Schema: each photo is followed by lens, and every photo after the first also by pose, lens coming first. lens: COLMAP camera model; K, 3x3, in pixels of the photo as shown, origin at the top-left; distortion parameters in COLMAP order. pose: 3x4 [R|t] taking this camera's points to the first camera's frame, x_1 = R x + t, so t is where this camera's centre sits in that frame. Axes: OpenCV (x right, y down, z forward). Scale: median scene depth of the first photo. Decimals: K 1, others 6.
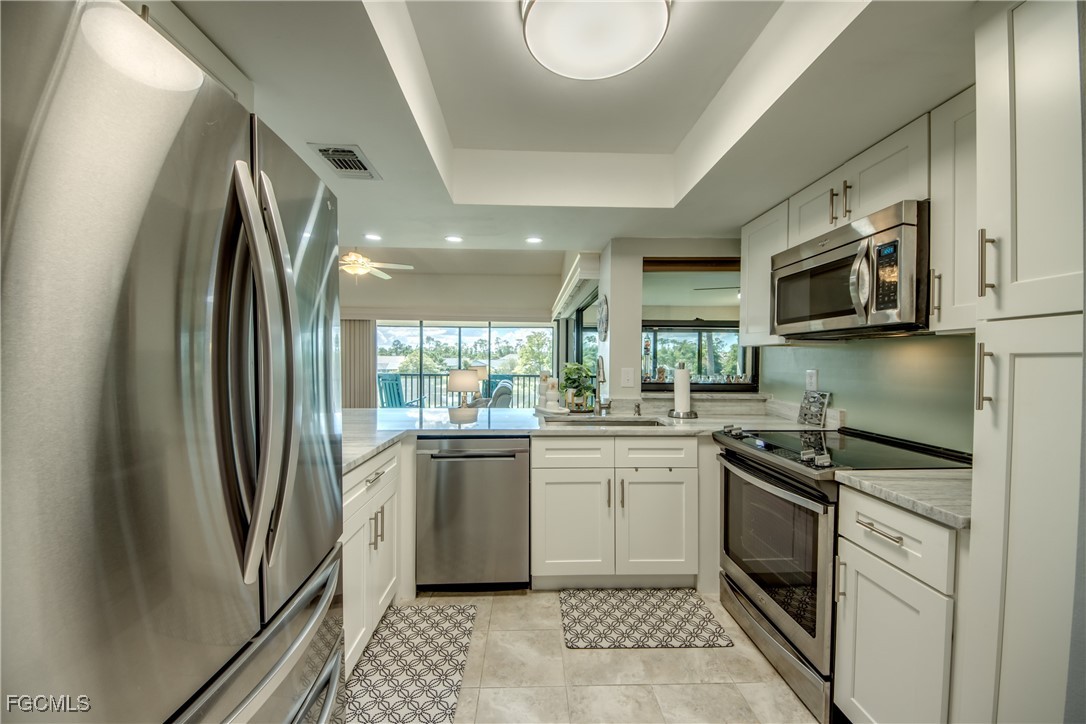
lens RADIAL K [[408.4, 0, 543.0], [0, 408.4, 362.0], [0, 0, 1]] dist [0.056191, -0.032927]
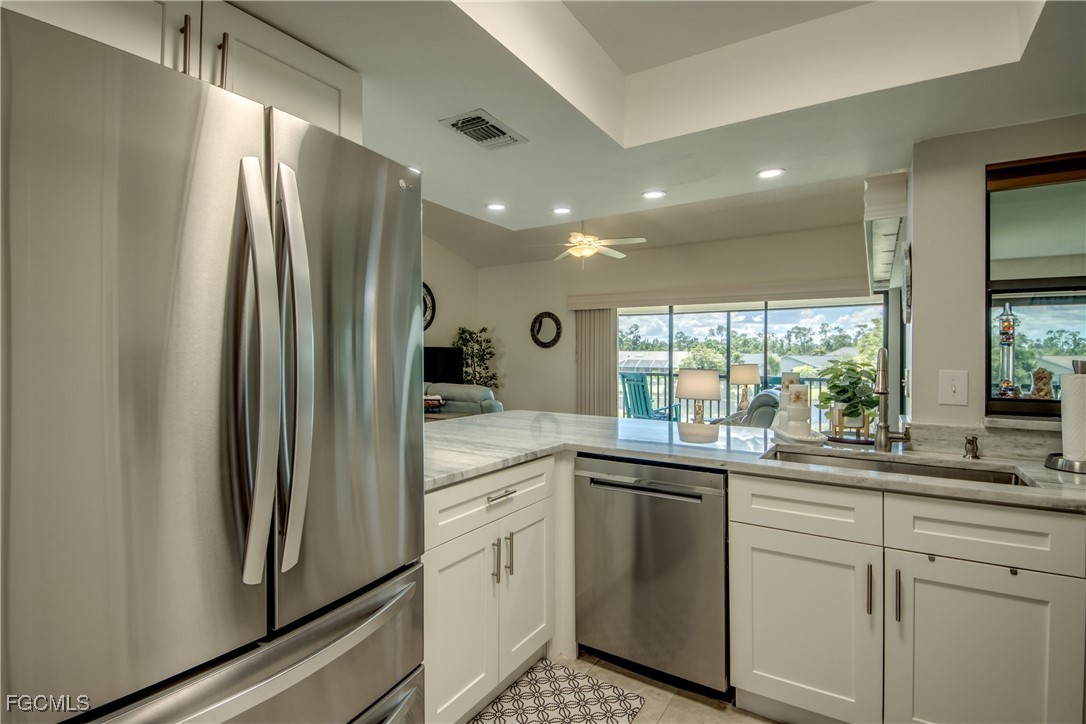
lens RADIAL K [[519.0, 0, 543.9], [0, 519.0, 349.9], [0, 0, 1]] dist [0.042517, -0.034738]
pose [[0.821711, -0.007466, -0.569856, 0.160740], [-0.002153, 0.999866, -0.016204, 0.000151], [0.569901, 0.014541, 0.821585, 0.108024]]
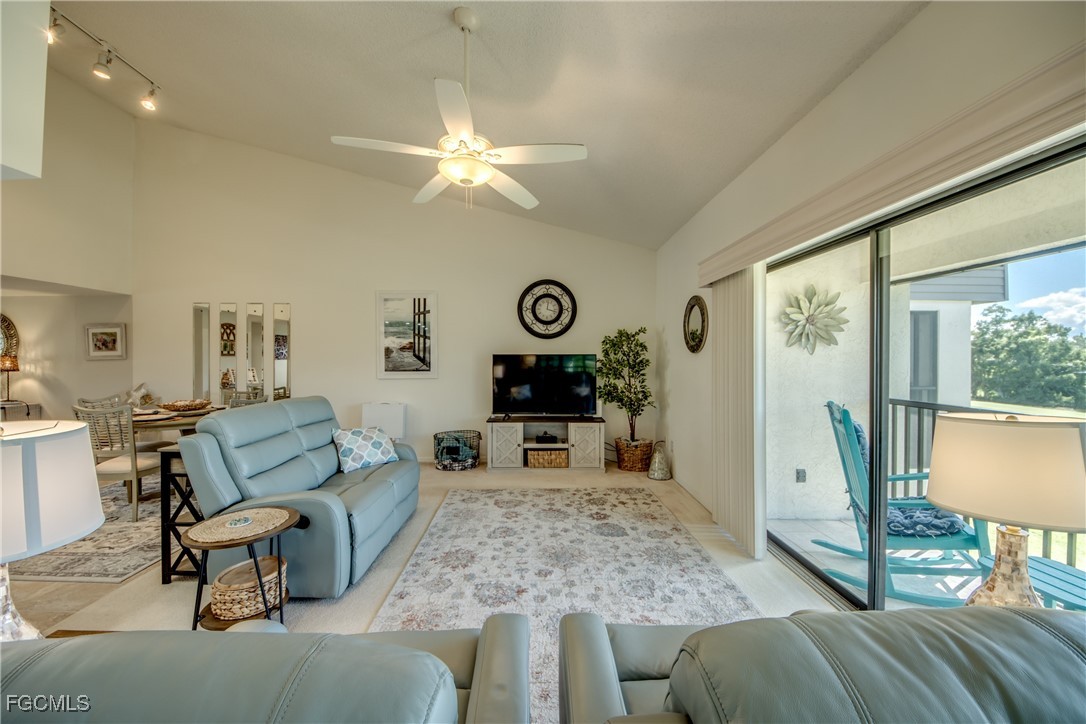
lens RADIAL K [[408.4, 0, 543.0], [0, 408.4, 362.0], [0, 0, 1]] dist [0.056191, -0.032927]
pose [[-0.026308, 0.001769, -0.999652, 0.024740], [-0.003989, 0.999990, 0.001874, -0.021622], [0.999646, 0.004037, -0.026301, 1.585952]]
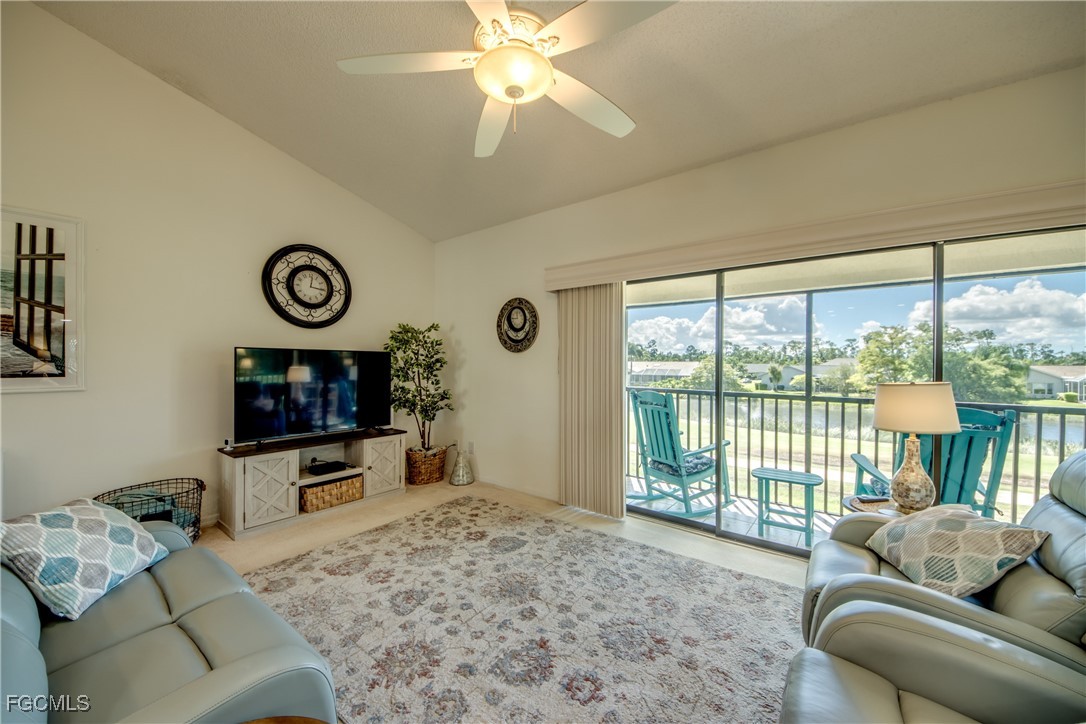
lens RADIAL K [[408.4, 0, 543.0], [0, 408.4, 362.0], [0, 0, 1]] dist [0.056191, -0.032927]
pose [[0.772411, -0.005323, -0.635101, -0.312942], [-0.003777, 0.999909, -0.012975, -0.003181], [0.635112, 0.012421, 0.772320, 1.104205]]
